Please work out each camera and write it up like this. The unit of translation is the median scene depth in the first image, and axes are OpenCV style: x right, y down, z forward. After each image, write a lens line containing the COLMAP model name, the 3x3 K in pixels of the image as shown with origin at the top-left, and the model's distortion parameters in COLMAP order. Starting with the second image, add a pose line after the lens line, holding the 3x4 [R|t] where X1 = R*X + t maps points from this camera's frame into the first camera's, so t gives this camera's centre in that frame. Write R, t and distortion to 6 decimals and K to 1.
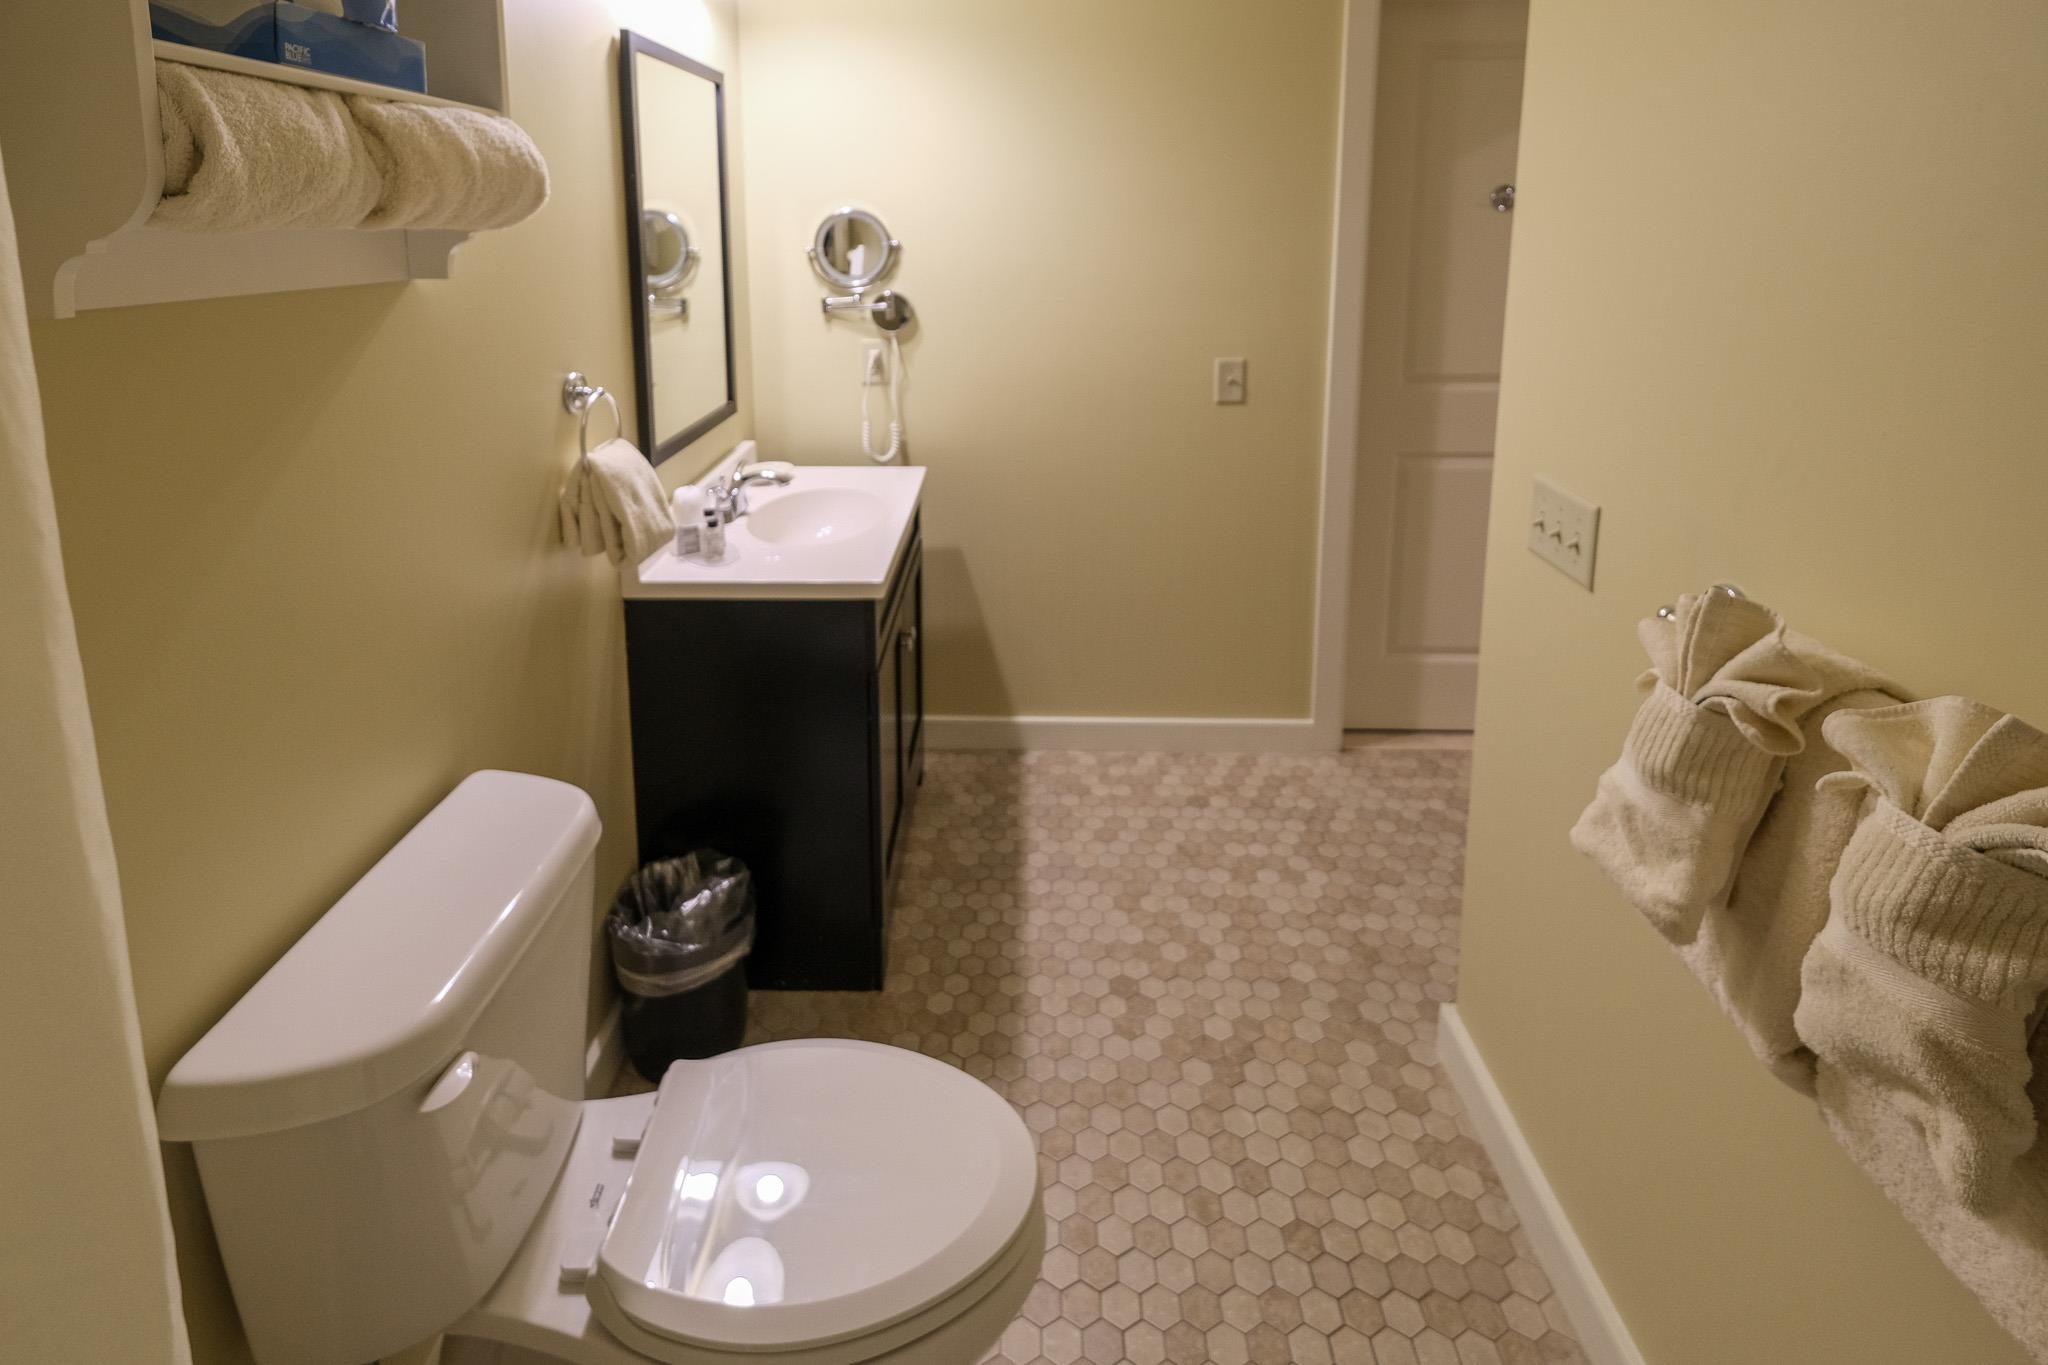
lens RADIAL K [[890.4, 0, 1022.0], [0, 890.4, 656.5], [0, 0, 1]] dist [-0.002531, 0.000337]
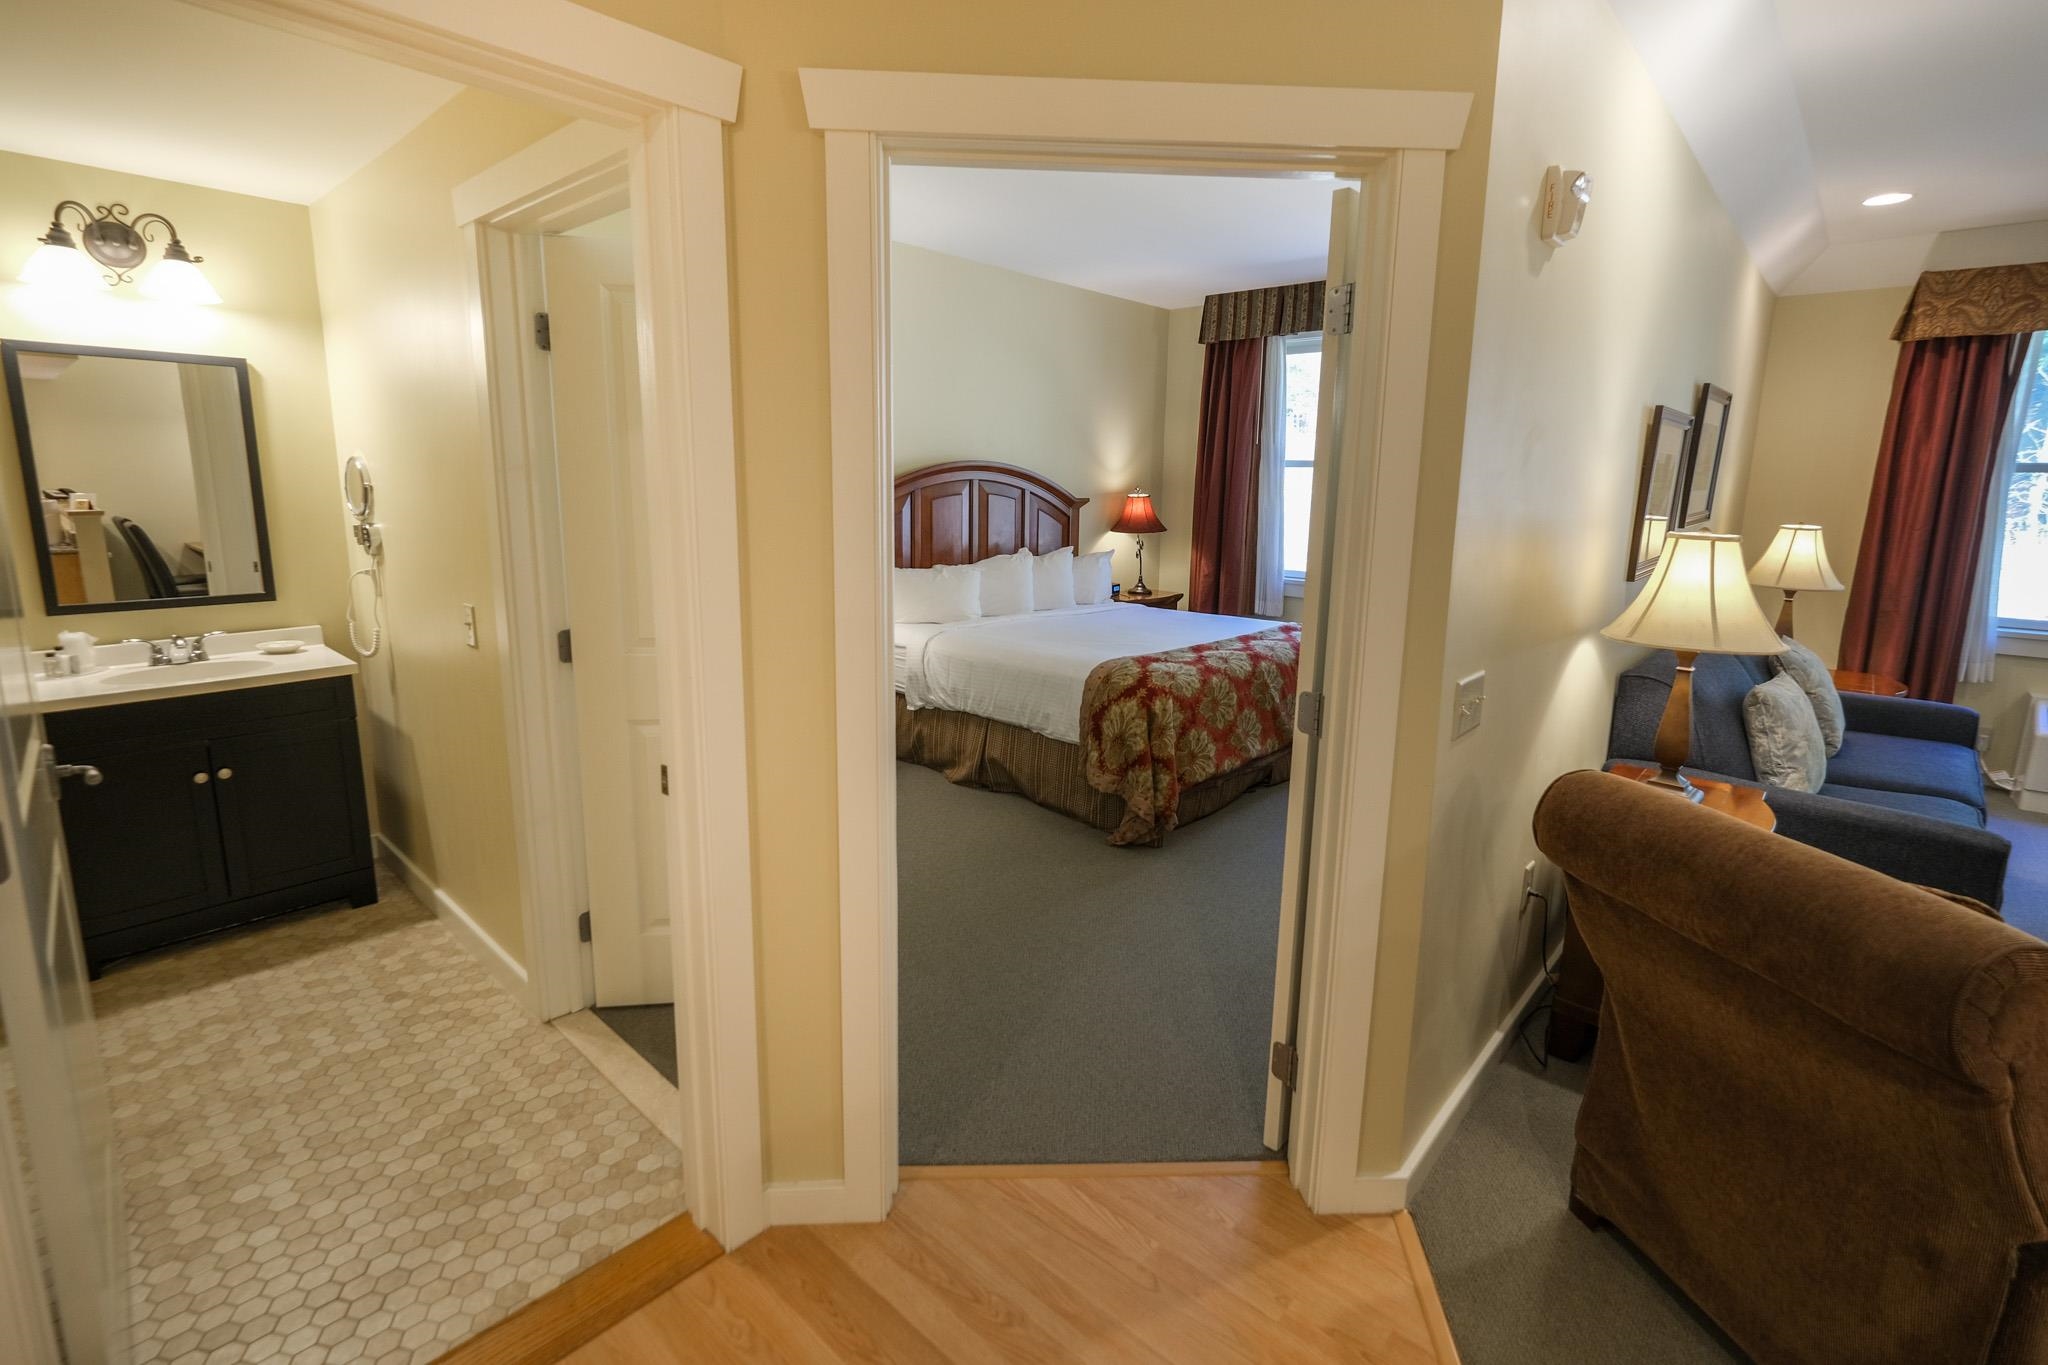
lens RADIAL K [[939.0, 0, 1029.4], [0, 939.0, 638.8], [0, 0, 1]] dist [-0.001214, -0.000253]
pose [[0.751584, 0.130250, -0.646650, 1.779990], [-0.308251, 0.936041, -0.169731, -0.361692], [0.583184, 0.326898, 0.743663, 0.513232]]
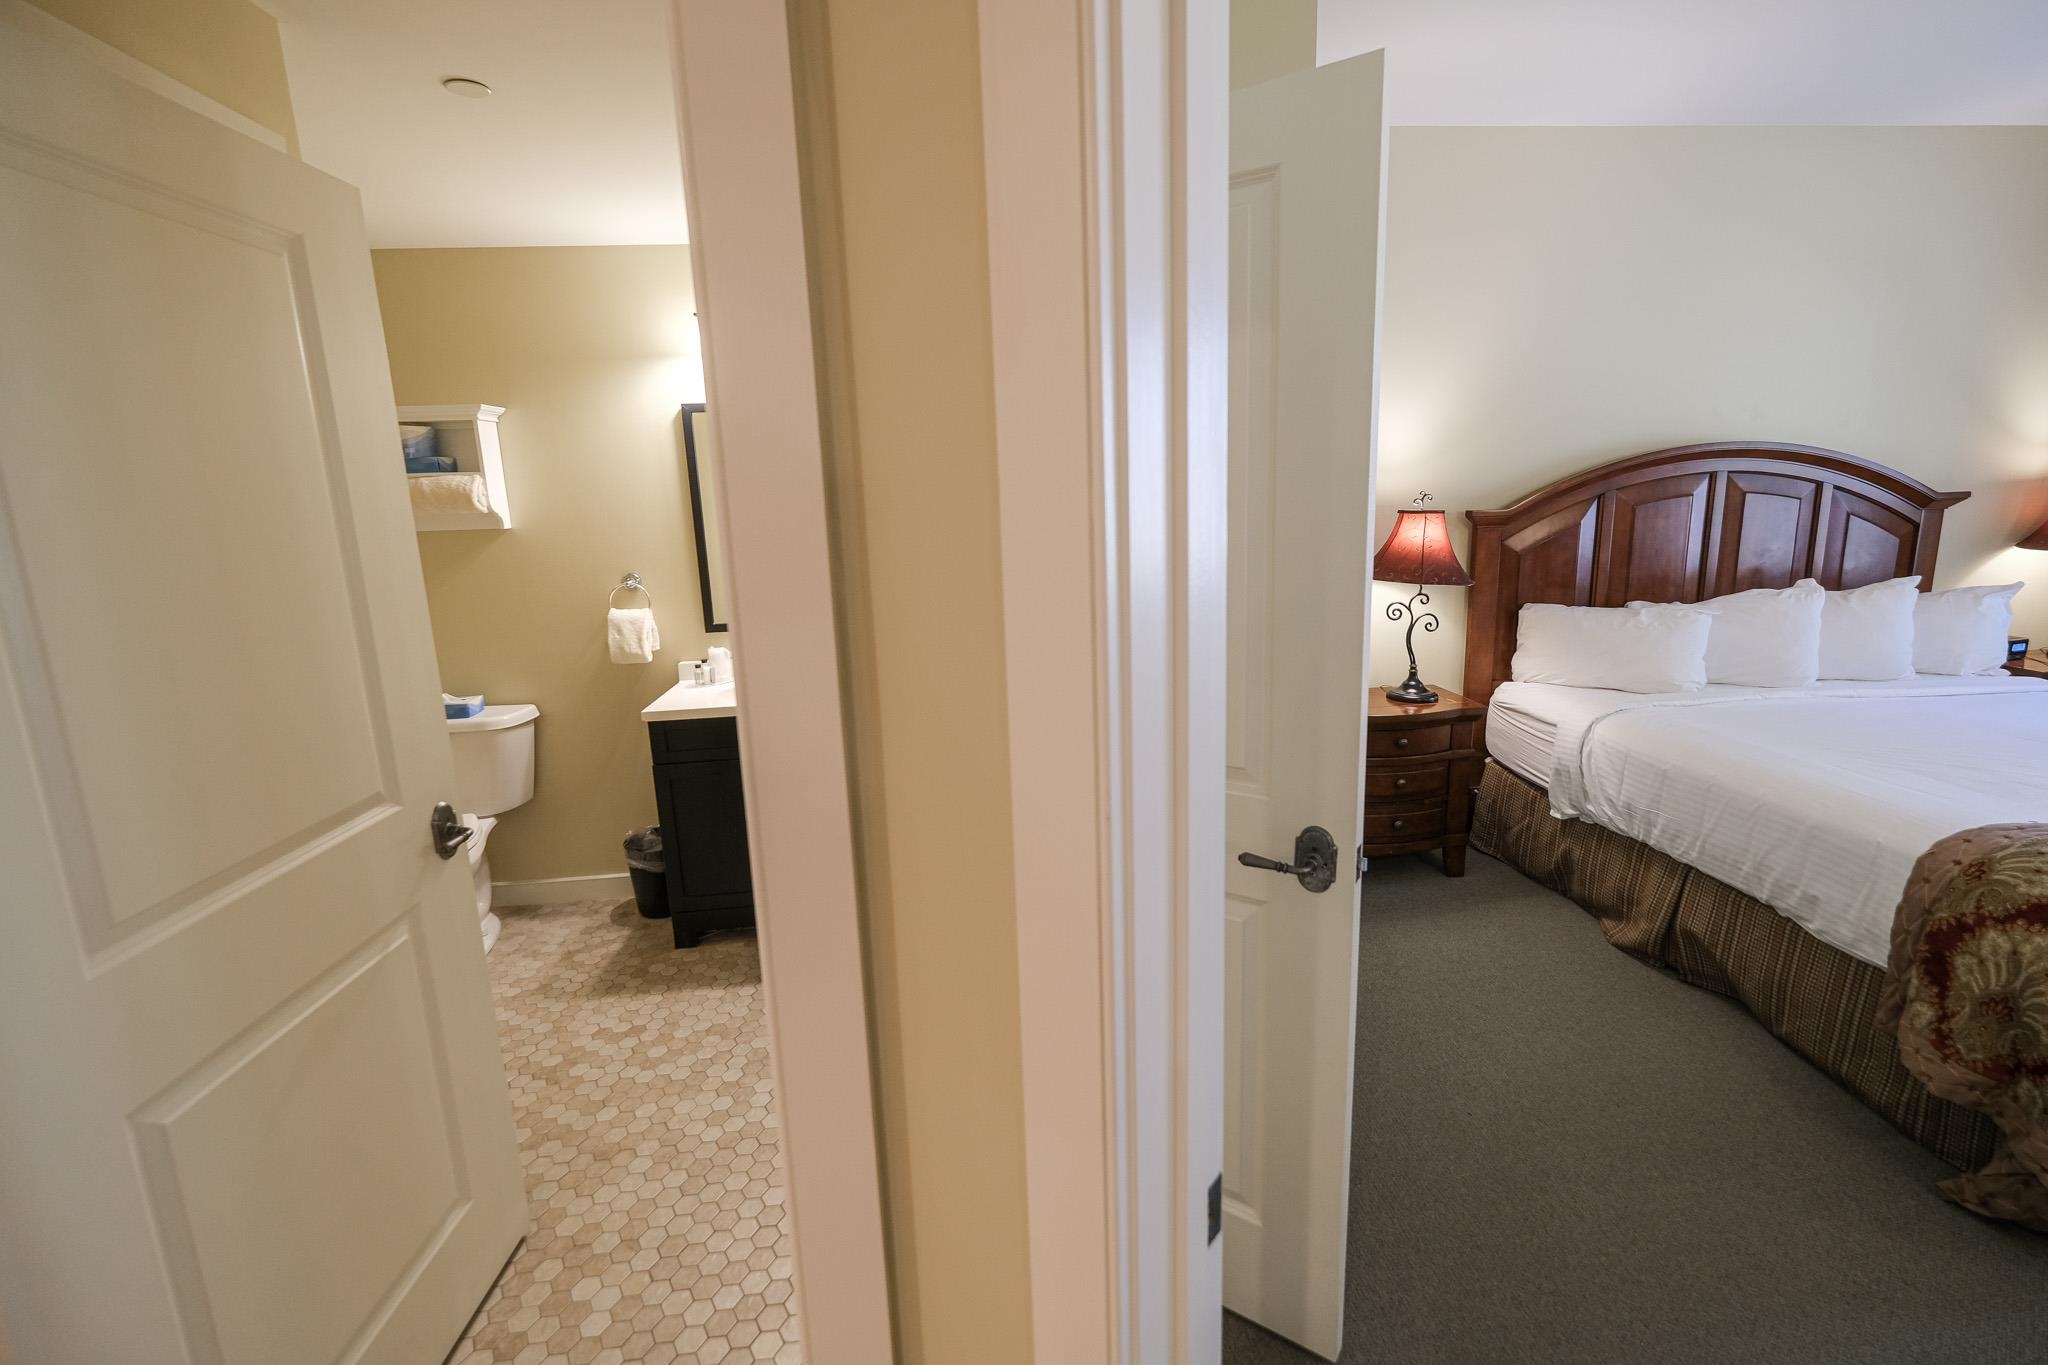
lens RADIAL K [[890.4, 0, 1022.0], [0, 890.4, 656.5], [0, 0, 1]] dist [-0.002531, 0.000337]
pose [[0.106941, 0.189943, -0.975953, 1.373793], [-0.404698, 0.904906, 0.131770, -0.597040], [0.908175, 0.380875, 0.173642, 0.973629]]
